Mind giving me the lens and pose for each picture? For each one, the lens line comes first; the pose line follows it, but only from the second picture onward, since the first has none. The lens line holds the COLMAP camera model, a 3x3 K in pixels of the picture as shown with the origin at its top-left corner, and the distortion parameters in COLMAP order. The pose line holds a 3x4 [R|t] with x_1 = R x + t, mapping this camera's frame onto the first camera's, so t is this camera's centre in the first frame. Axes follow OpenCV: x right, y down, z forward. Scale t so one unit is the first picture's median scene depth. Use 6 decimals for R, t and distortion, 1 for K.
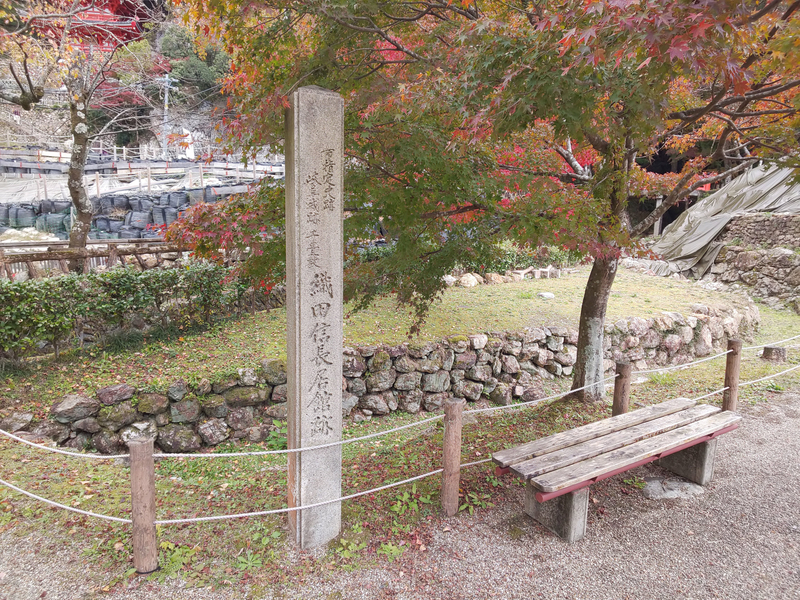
lens RADIAL K [[473.6, 0, 401.0], [0, 473.6, 299.9], [0, 0, 1]] dist [-0.007364, -0.003093]
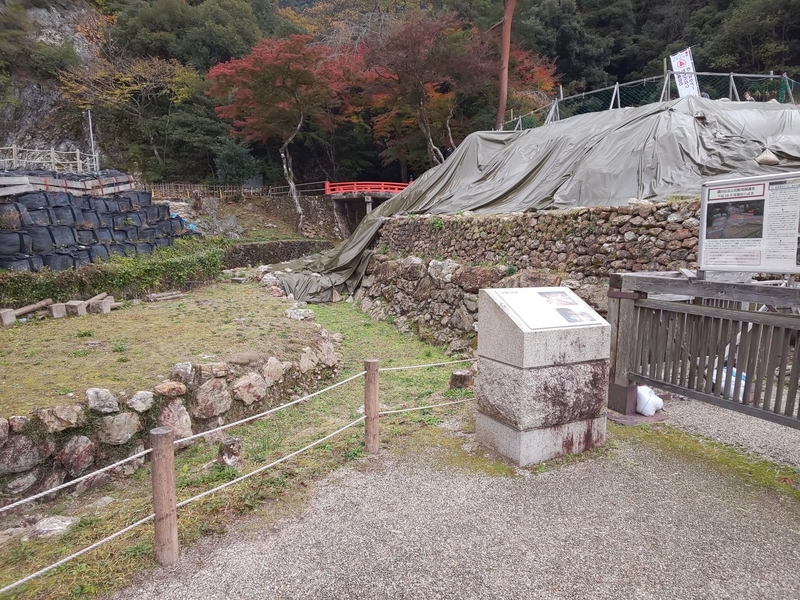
lens RADIAL K [[473.6, 0, 398.6], [0, 473.6, 299.4], [0, 0, 1]] dist [-0.007364, -0.003093]
pose [[0.922248, -0.066451, 0.380845, 0.436338], [0.070975, 0.997476, 0.002171, -0.035481], [-0.380028, 0.025028, 0.924636, 0.215614]]
